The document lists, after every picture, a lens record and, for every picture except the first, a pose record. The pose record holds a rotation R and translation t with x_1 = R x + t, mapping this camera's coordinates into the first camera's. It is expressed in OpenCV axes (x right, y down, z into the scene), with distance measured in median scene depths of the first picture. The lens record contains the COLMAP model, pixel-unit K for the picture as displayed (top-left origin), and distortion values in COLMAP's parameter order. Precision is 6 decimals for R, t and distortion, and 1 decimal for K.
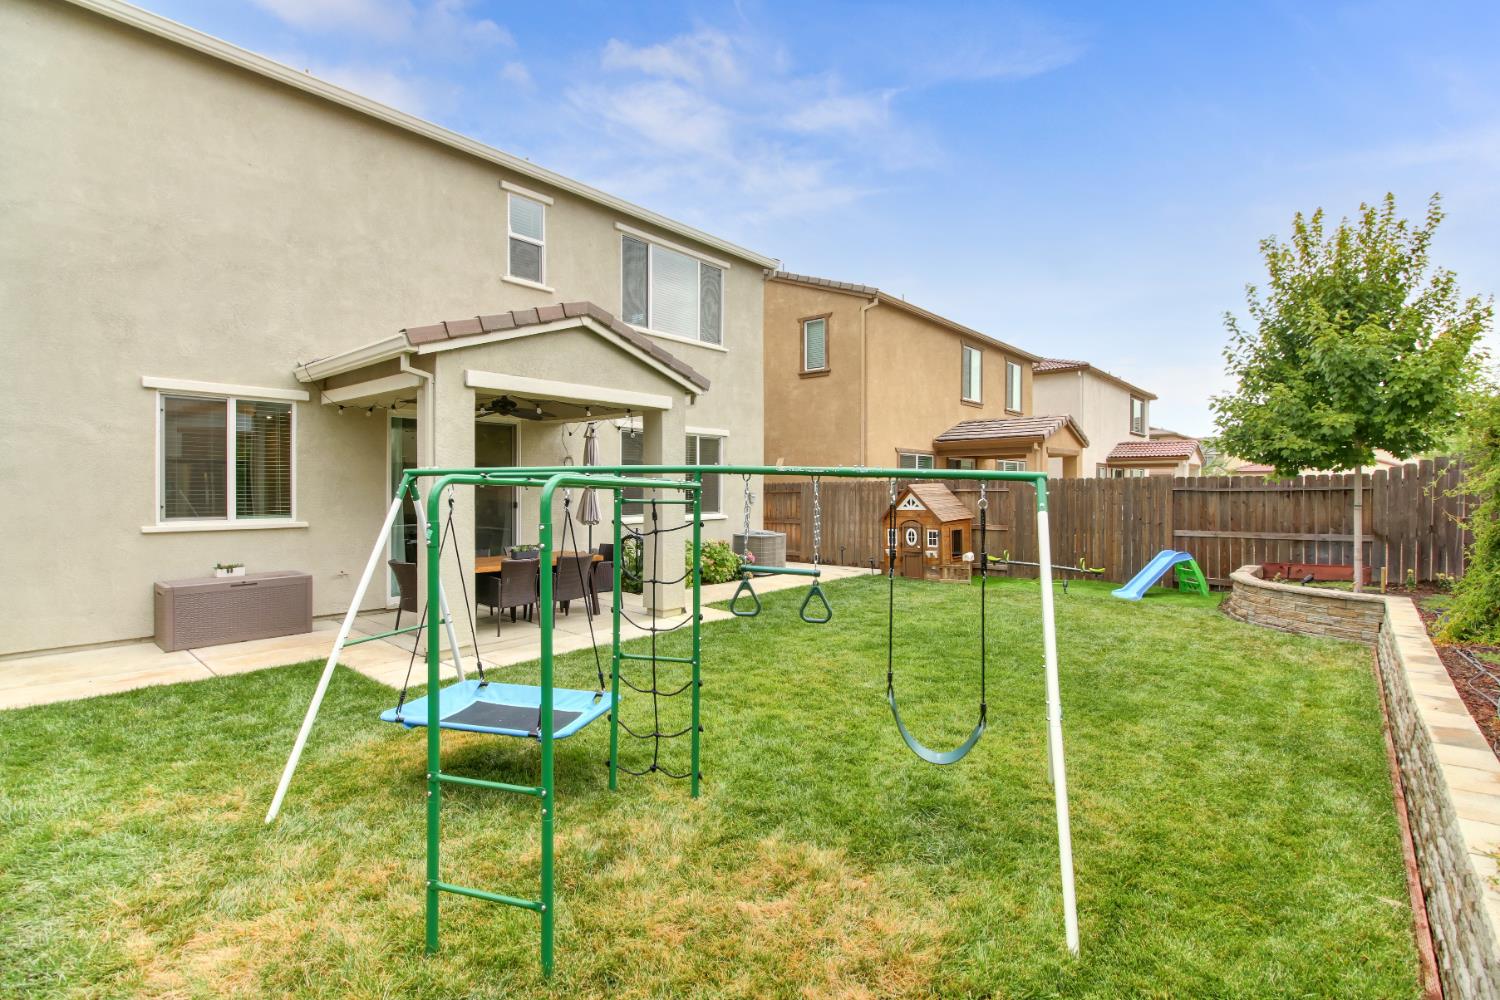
lens RADIAL K [[693.6, 0, 757.5], [0, 693.6, 488.6], [0, 0, 1]] dist [0.020953, -0.015073]
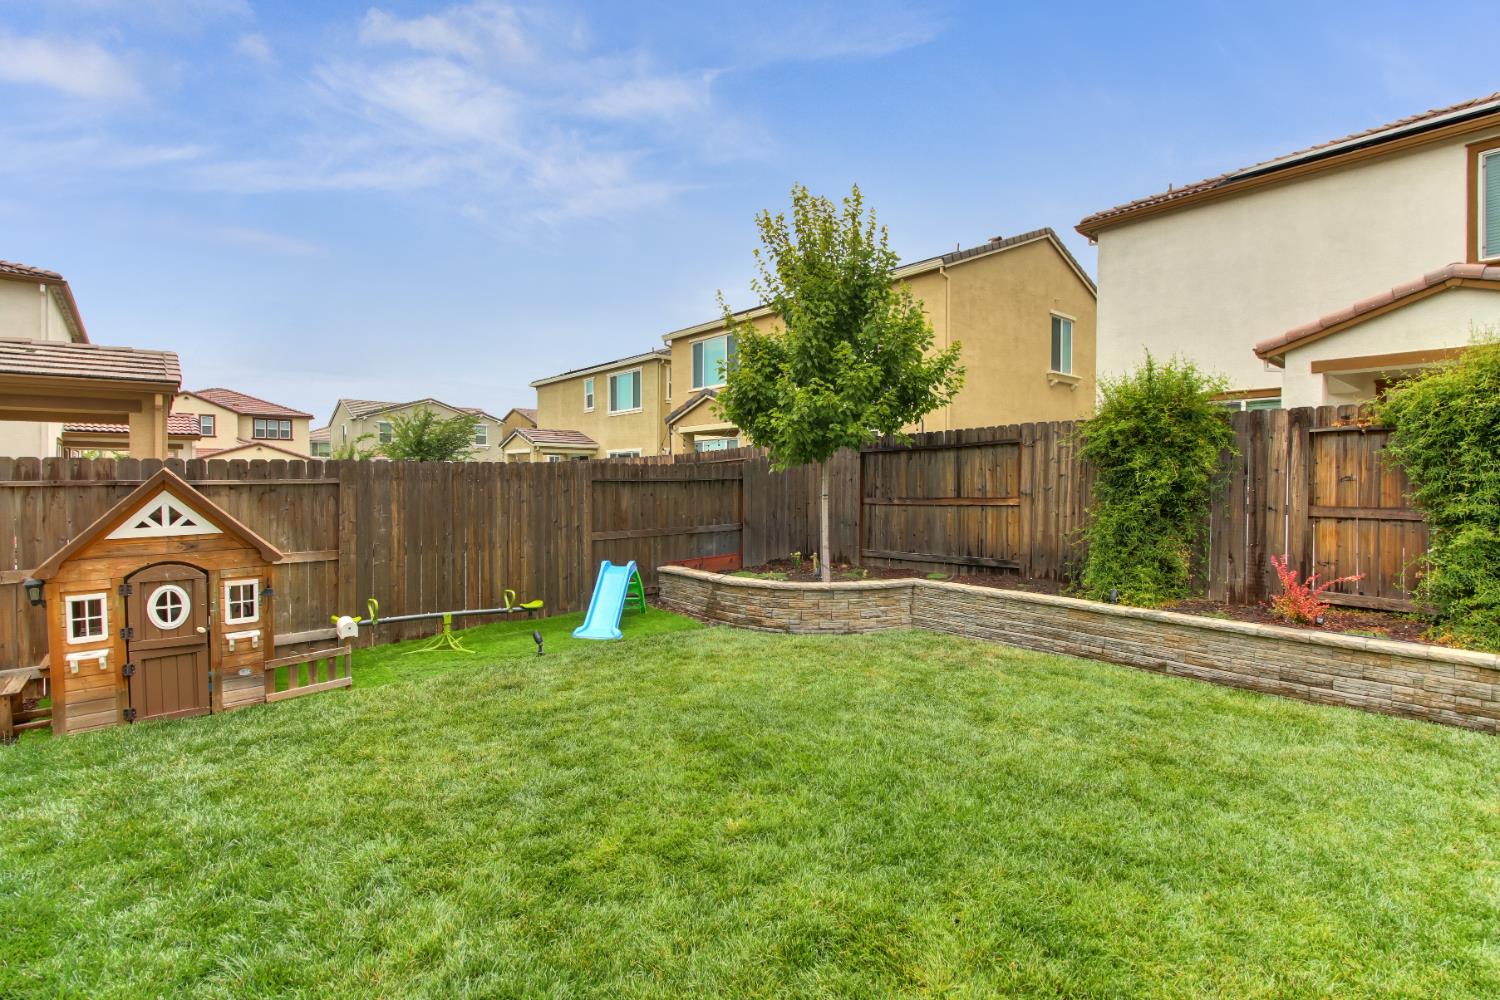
lens RADIAL K [[693.6, 0, 757.5], [0, 693.6, 488.6], [0, 0, 1]] dist [0.020953, -0.015073]
pose [[0.140601, -0.014234, 0.989964, -0.166863], [-0.000208, 0.999896, 0.014406, -0.000237], [-0.990066, -0.002231, 0.140584, 0.972632]]
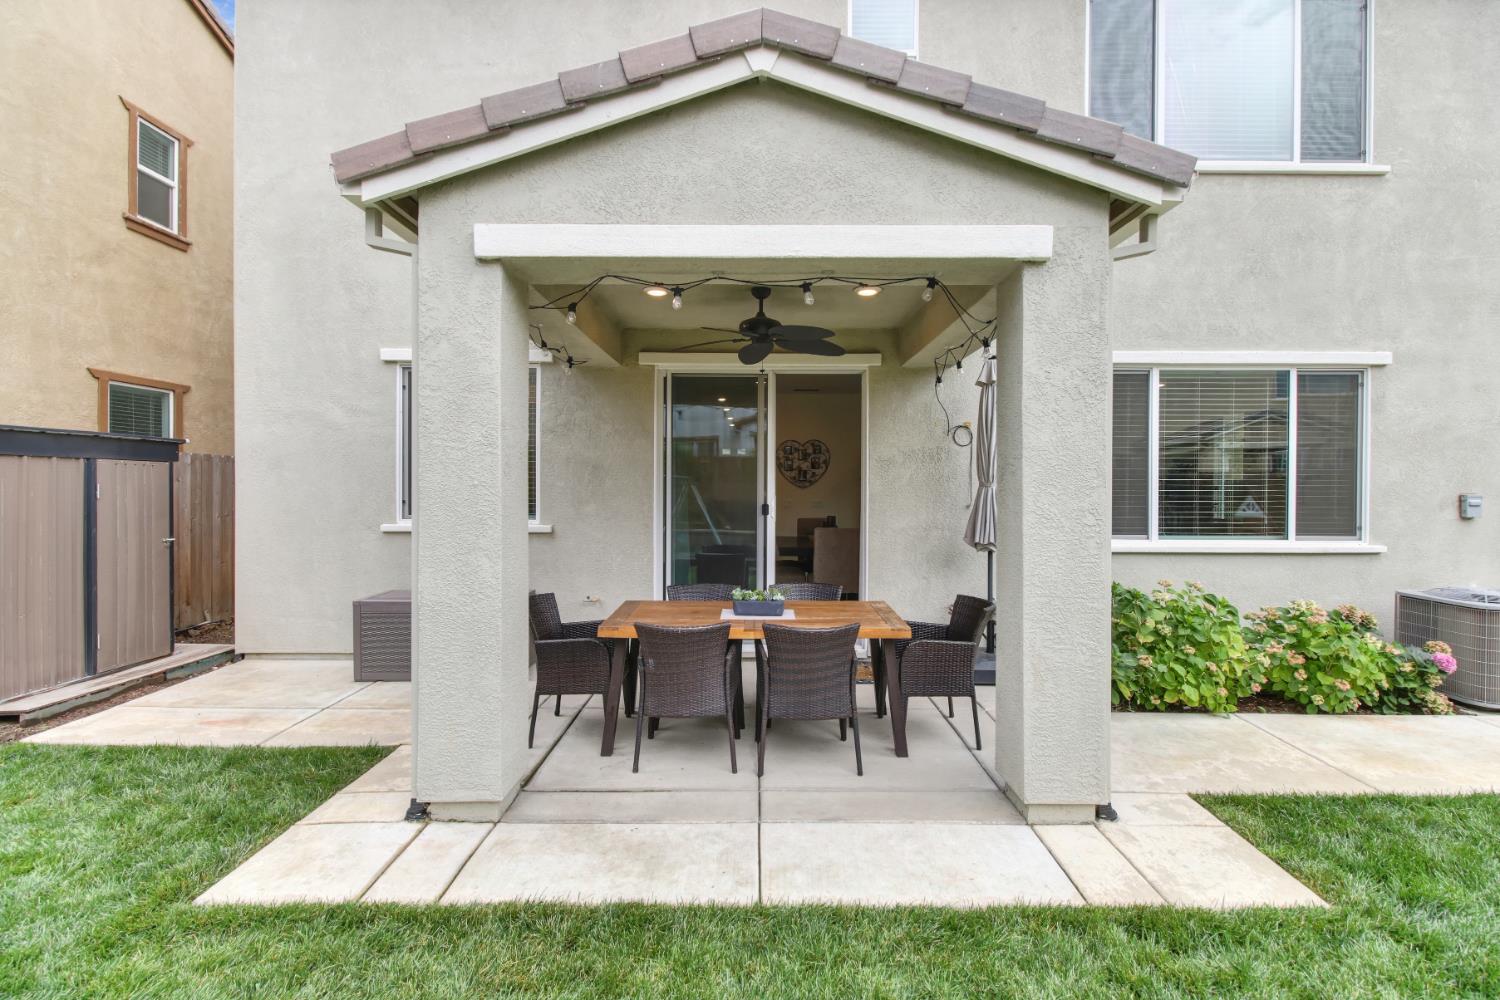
lens RADIAL K [[693.6, 0, 757.5], [0, 693.6, 488.6], [0, 0, 1]] dist [0.020953, -0.015073]
pose [[0.648334, 0.003059, -0.761350, 0.060129], [-0.004653, 0.999989, 0.000055, 0.007730], [0.761342, 0.003507, 0.648341, 0.703326]]
